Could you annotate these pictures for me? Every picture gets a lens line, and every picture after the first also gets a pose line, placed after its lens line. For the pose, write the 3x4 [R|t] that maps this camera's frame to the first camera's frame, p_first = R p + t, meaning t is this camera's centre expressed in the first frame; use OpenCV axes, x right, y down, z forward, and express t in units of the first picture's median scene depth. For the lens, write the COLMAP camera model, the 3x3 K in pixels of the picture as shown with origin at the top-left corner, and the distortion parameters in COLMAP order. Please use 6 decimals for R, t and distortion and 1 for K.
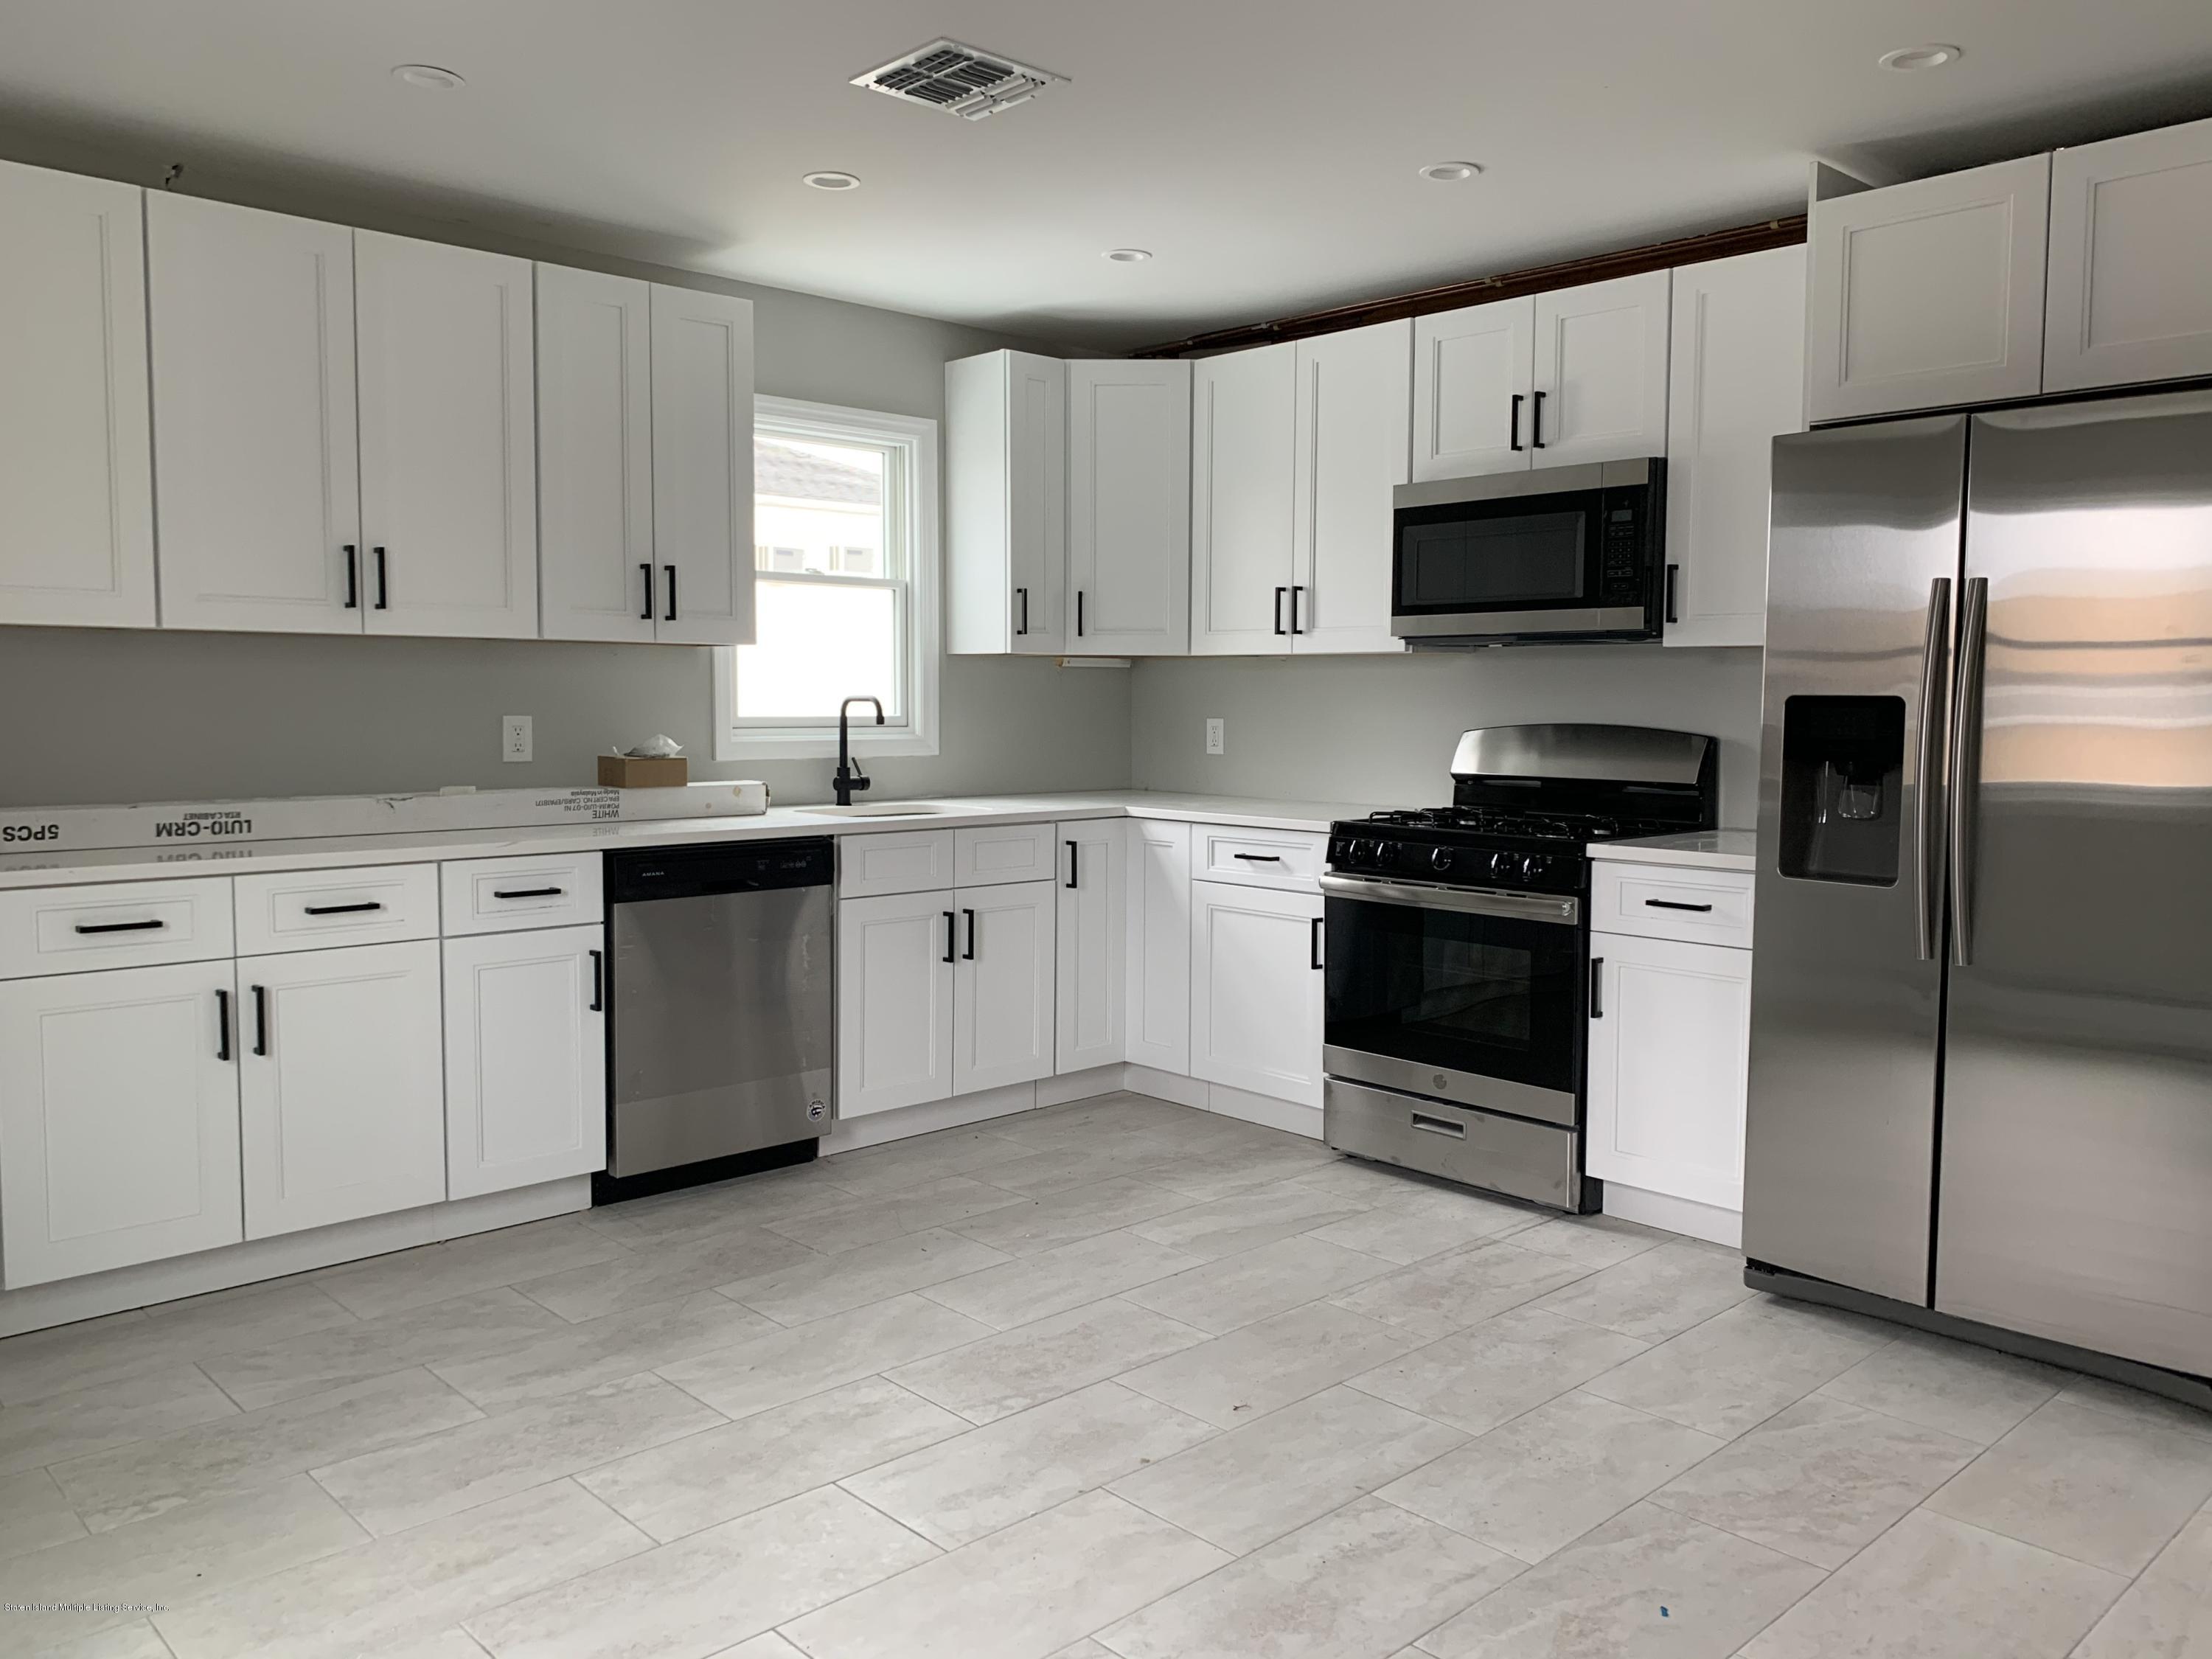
lens RADIAL K [[1691.9, 0, 1107.6], [0, 1691.9, 823.0], [0, 0, 1]] dist [-0.005286, -0.003297]
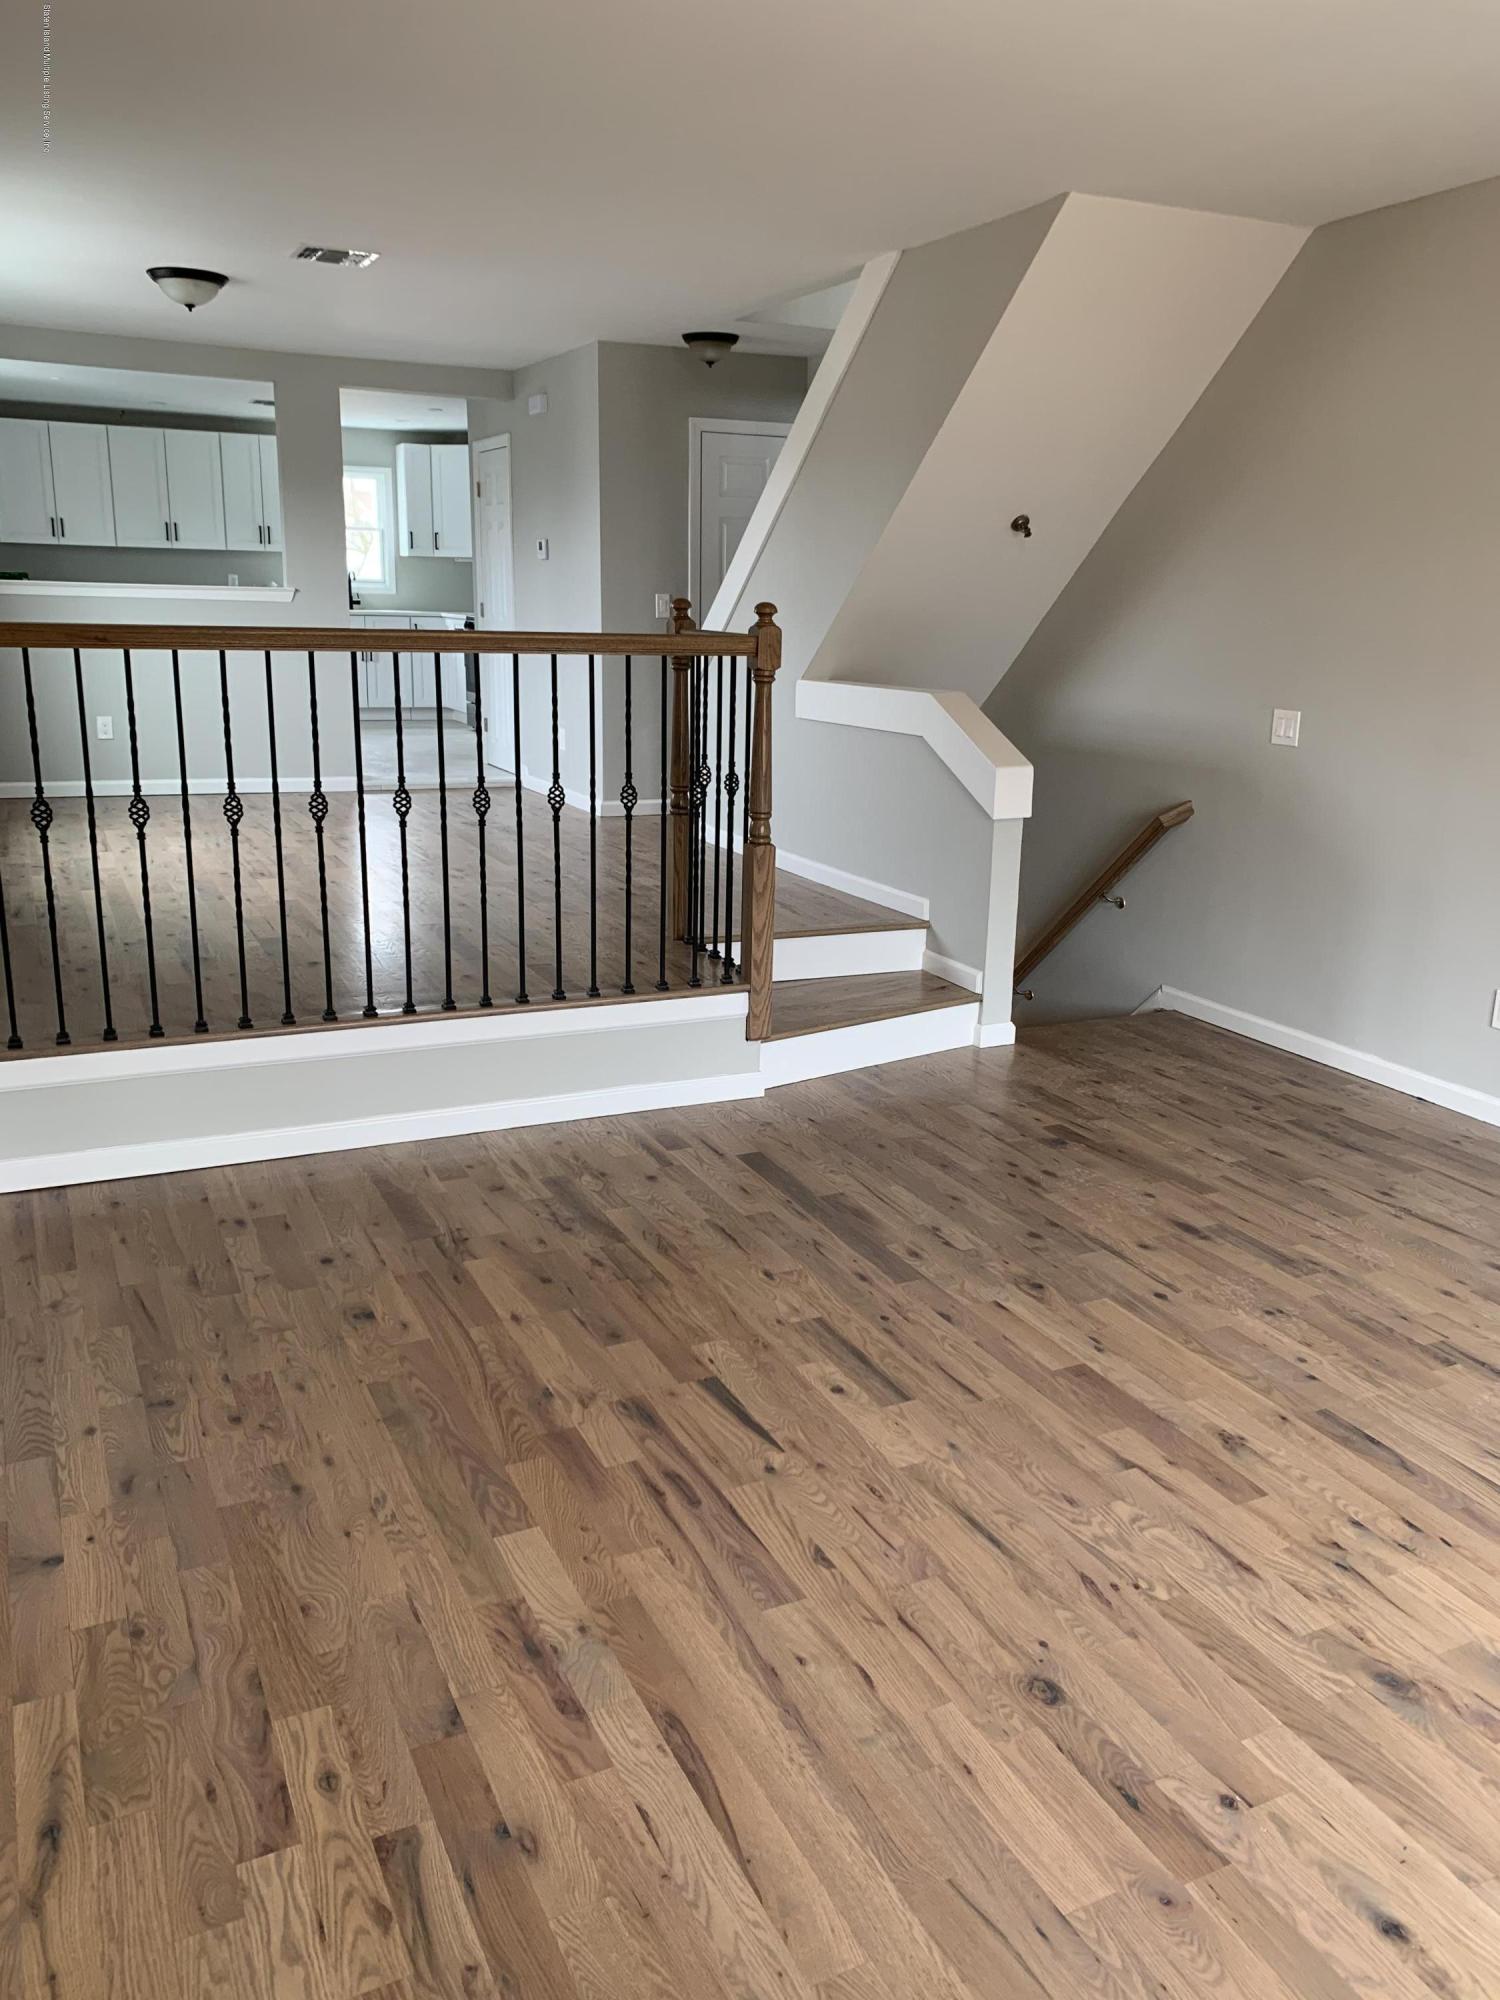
lens RADIAL K [[1529.7, 0, 748.6], [0, 1529.7, 1002.2], [0, 0, 1]] dist [-0.005286, -0.003297]
pose [[0.950924, 0.086391, -0.297120, 1.282800], [-0.035208, 0.984207, 0.173487, 0.165994], [0.307416, -0.154512, 0.938947, -1.303401]]
